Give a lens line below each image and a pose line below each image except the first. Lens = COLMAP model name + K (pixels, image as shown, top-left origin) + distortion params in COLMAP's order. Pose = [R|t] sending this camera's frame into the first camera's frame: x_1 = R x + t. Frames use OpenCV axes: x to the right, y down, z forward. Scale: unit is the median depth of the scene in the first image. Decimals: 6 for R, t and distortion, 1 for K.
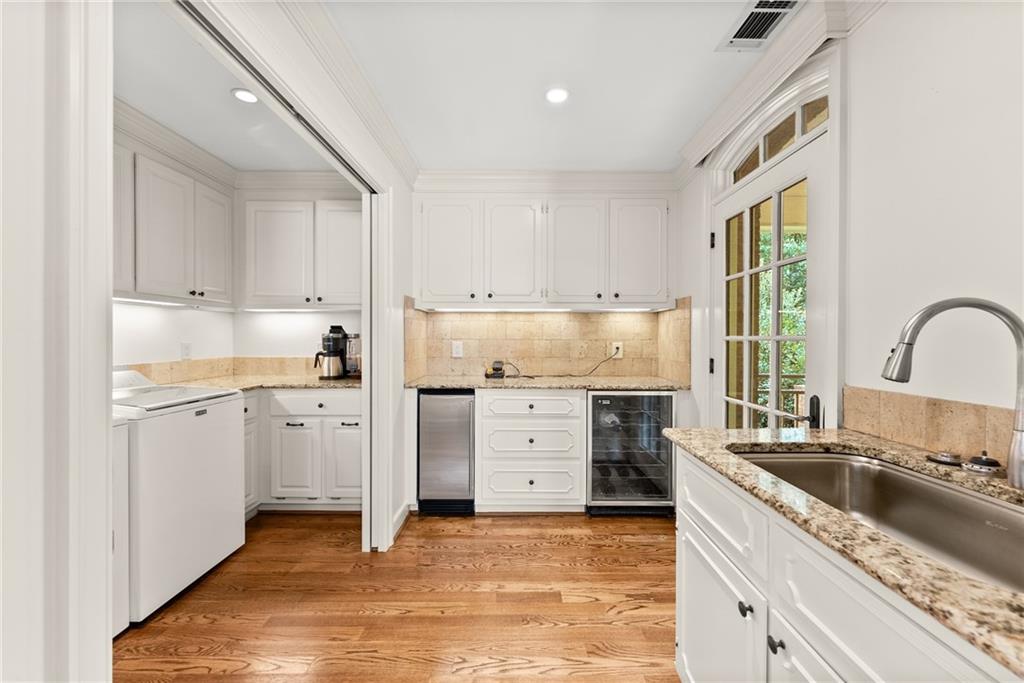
lens RADIAL K [[415.7, 0, 513.5], [0, 415.7, 337.0], [0, 0, 1]] dist [0.004601, 0.000121]
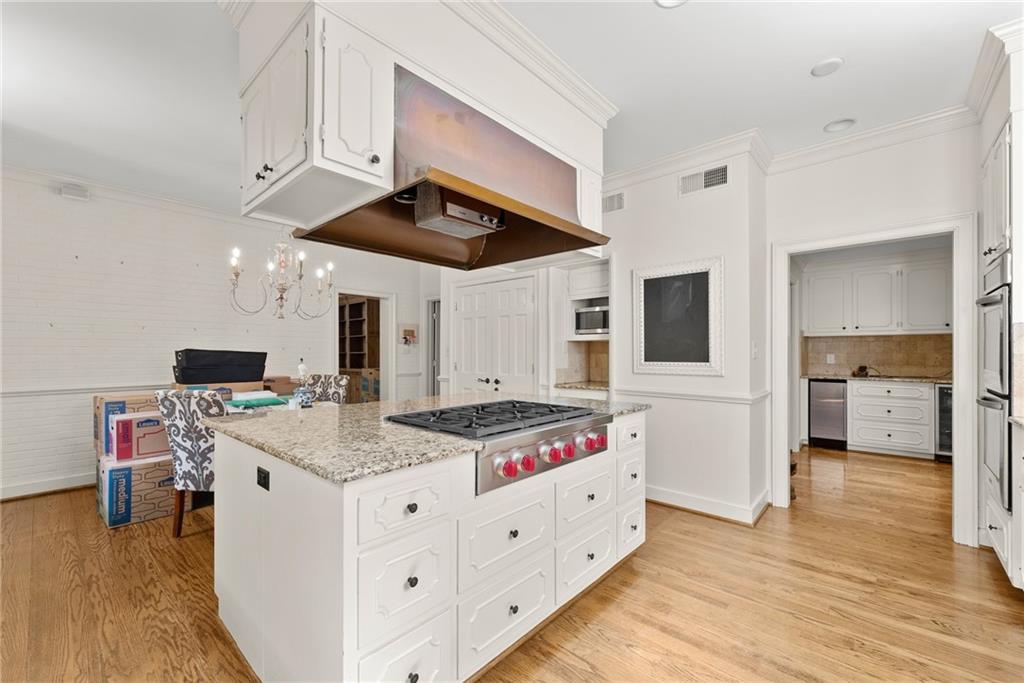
lens RADIAL K [[415.7, 0, 513.9], [0, 415.7, 349.3], [0, 0, 1]] dist [0.004601, 0.000121]
pose [[0.741086, -0.010725, -0.671324, 0.054697], [0.002739, 0.999912, -0.012950, 0.009378], [0.671405, 0.007759, 0.741050, -1.327686]]
